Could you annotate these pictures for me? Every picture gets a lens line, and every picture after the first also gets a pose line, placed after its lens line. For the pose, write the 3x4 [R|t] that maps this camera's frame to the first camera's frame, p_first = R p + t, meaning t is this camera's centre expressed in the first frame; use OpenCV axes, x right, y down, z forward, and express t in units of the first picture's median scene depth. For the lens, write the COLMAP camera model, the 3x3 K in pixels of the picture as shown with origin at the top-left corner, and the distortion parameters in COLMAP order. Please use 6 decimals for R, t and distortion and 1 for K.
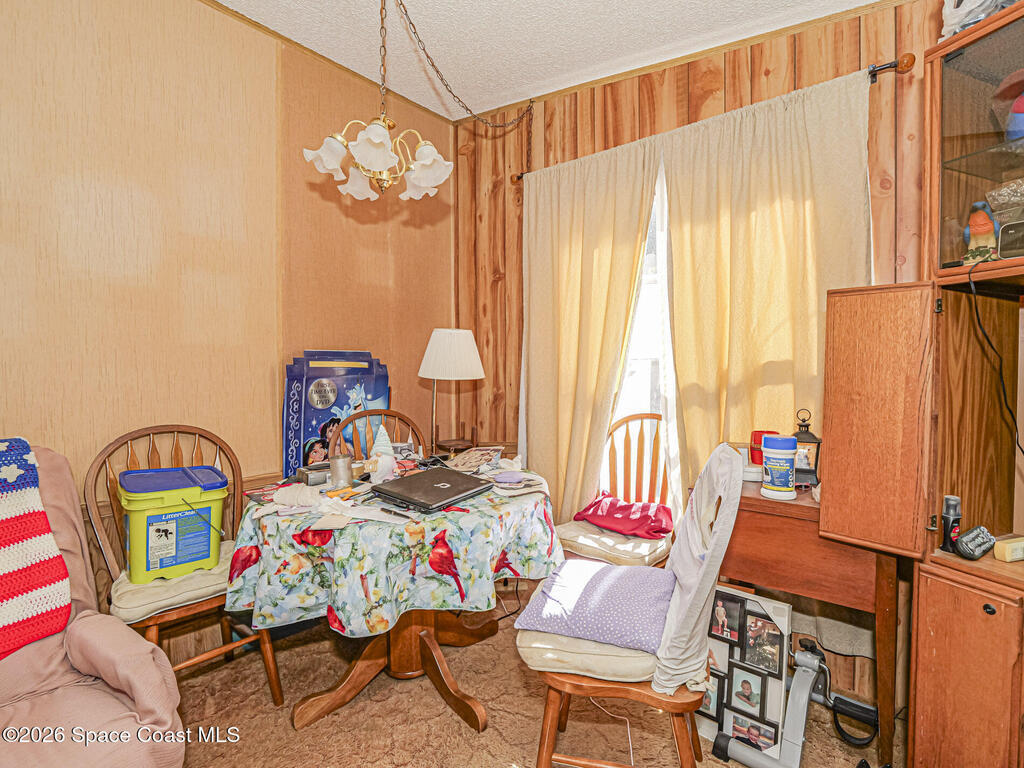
lens RADIAL K [[494.7, 0, 506.6], [0, 494.7, 382.8], [0, 0, 1]] dist [-0.016779, 0.000656]
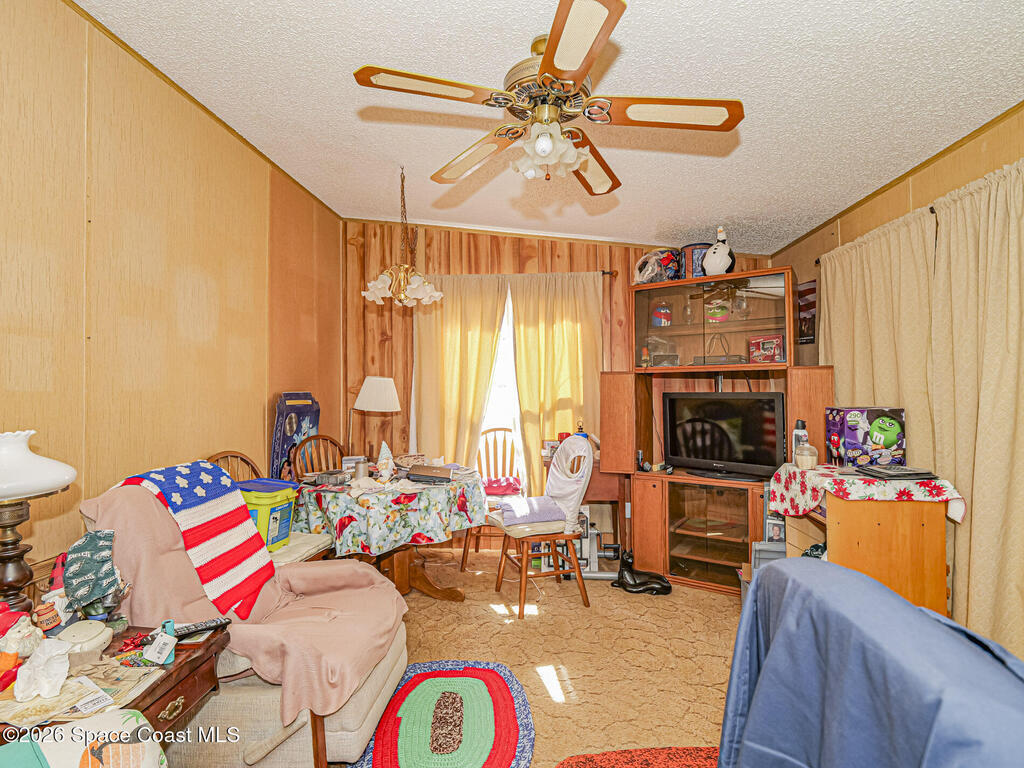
lens RADIAL K [[494.7, 0, 515.0], [0, 494.7, 383.4], [0, 0, 1]] dist [-0.016779, 0.000656]
pose [[0.817802, 0.005364, 0.575475, -0.678723], [0.022264, 0.998913, -0.040949, -0.022328], [-0.575069, 0.046301, 0.816793, -0.470570]]
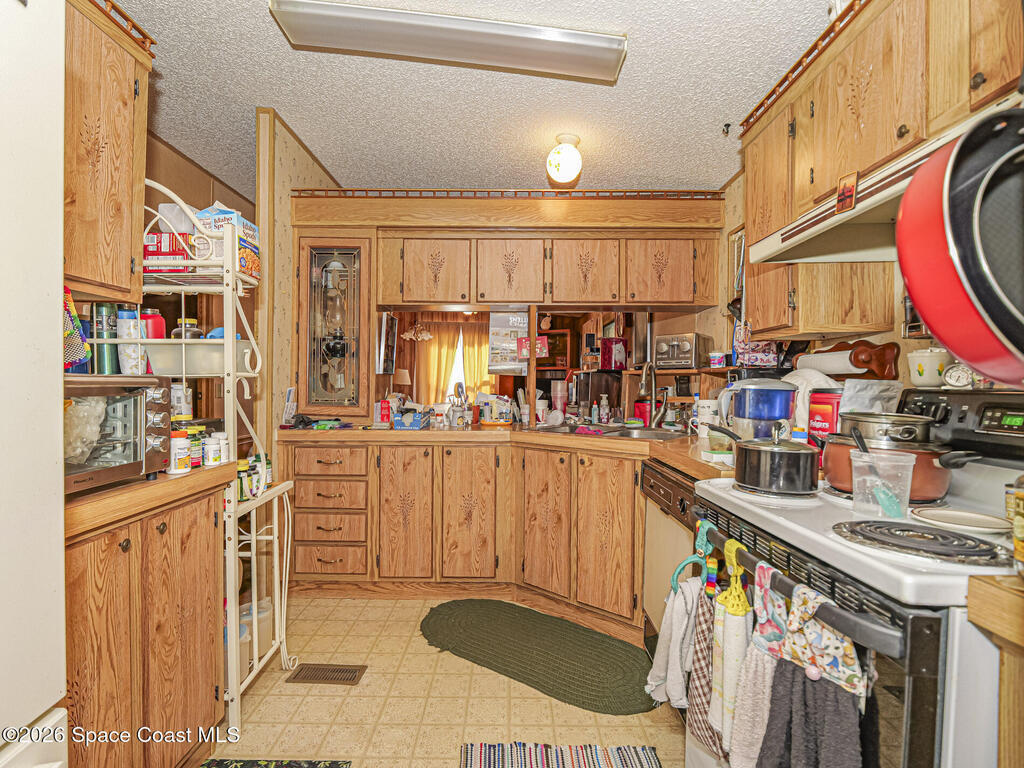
lens RADIAL K [[494.7, 0, 509.2], [0, 494.7, 388.8], [0, 0, 1]] dist [-0.016779, 0.000656]
pose [[0.778116, 0.003070, 0.628113, -1.748021], [0.007256, 0.999877, -0.013876, 0.078014], [-0.628079, 0.015355, 0.777998, -2.165453]]
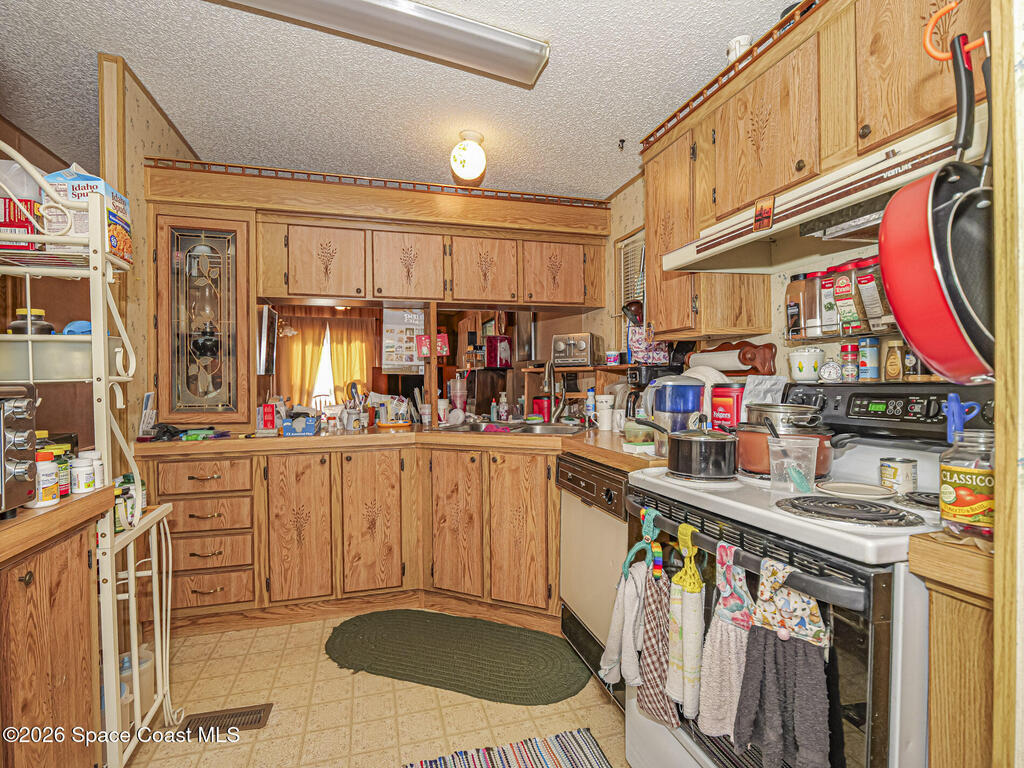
lens RADIAL K [[494.7, 0, 510.8], [0, 494.7, 387.6], [0, 0, 1]] dist [-0.016779, 0.000656]
pose [[0.571126, -0.012807, 0.820763, -1.813488], [0.029778, 0.999543, -0.005124, 0.071655], [-0.820322, 0.027367, 0.571247, -2.077446]]
